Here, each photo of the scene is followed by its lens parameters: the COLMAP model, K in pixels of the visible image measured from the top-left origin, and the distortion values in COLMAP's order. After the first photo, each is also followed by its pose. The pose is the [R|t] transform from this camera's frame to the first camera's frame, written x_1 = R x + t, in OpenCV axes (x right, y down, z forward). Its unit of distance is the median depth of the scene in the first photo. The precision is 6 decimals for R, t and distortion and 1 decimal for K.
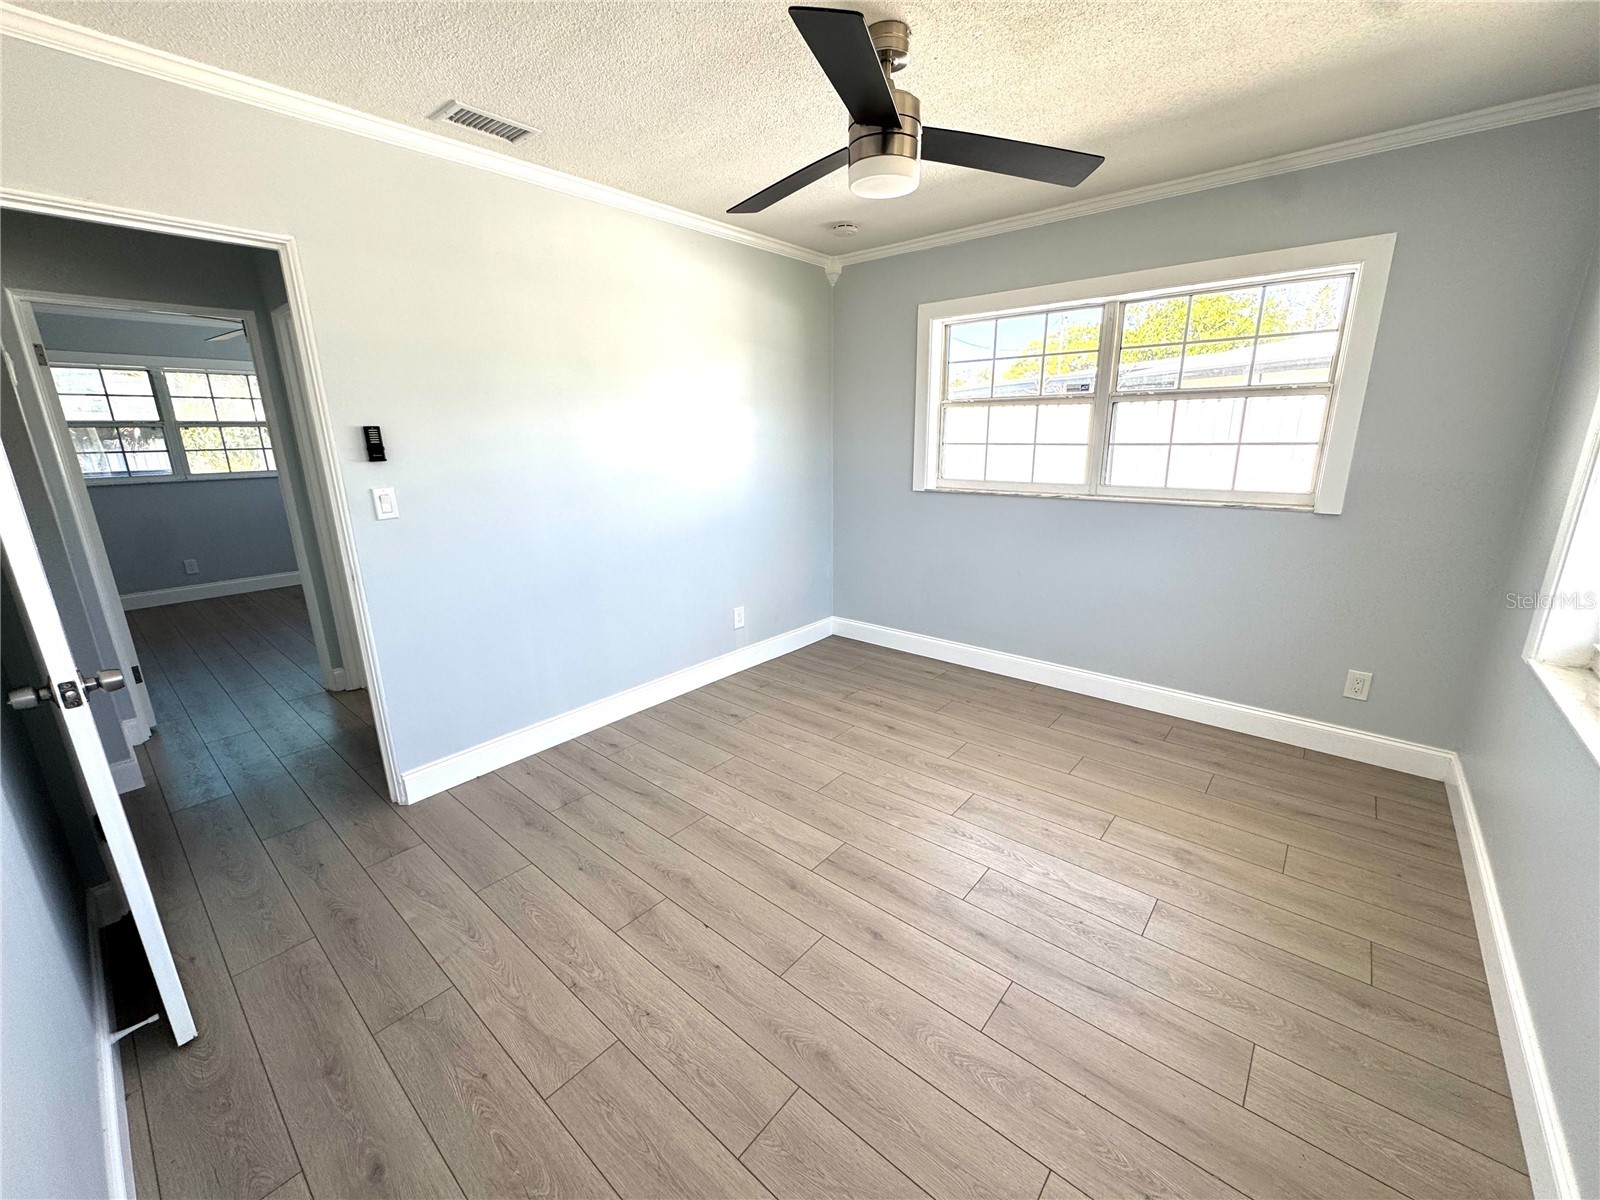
lens RADIAL K [[639.5, 0, 800.0], [0, 639.5, 600.0], [0, 0, 1]] dist [-0.002398, 0.000134]
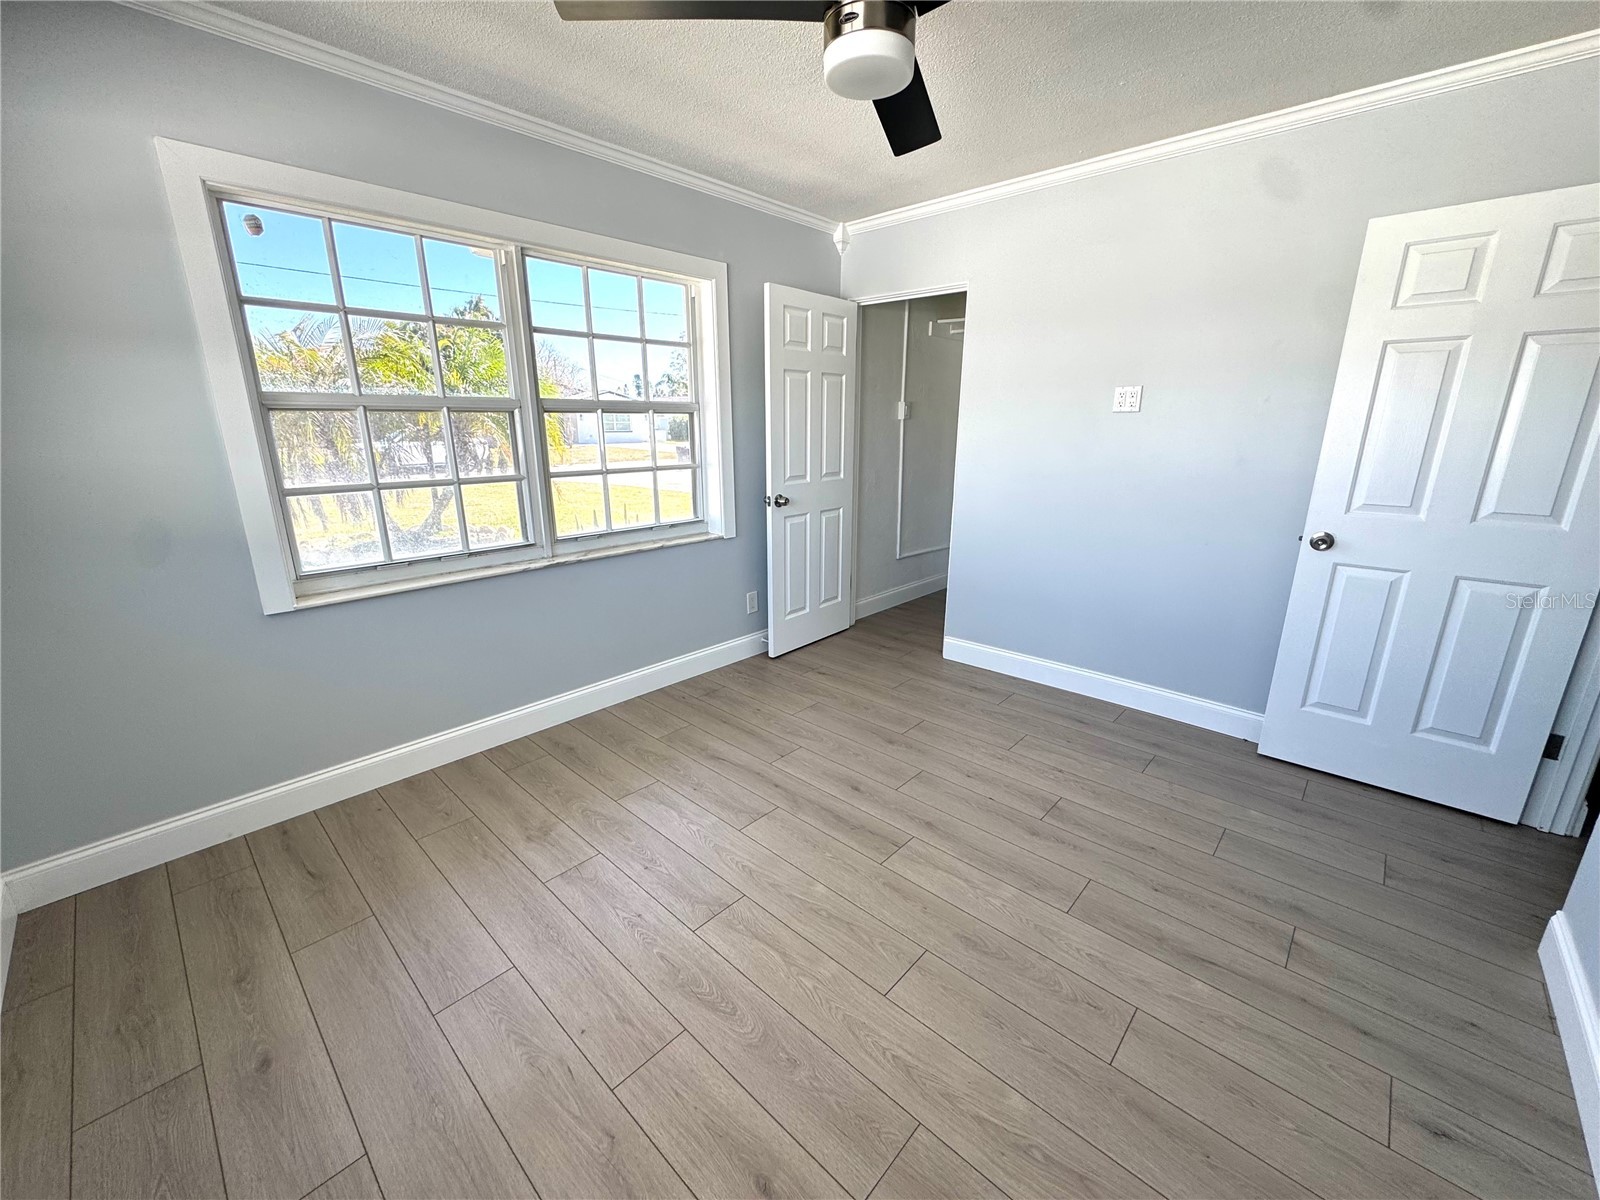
lens RADIAL K [[639.5, 0, 800.0], [0, 639.5, 600.0], [0, 0, 1]] dist [-0.002398, 0.000134]
pose [[-0.999101, -0.000457, 0.042384, 0.153710], [0.021217, 0.860261, 0.509412, -0.412846], [-0.036694, 0.509854, -0.859478, 1.664133]]
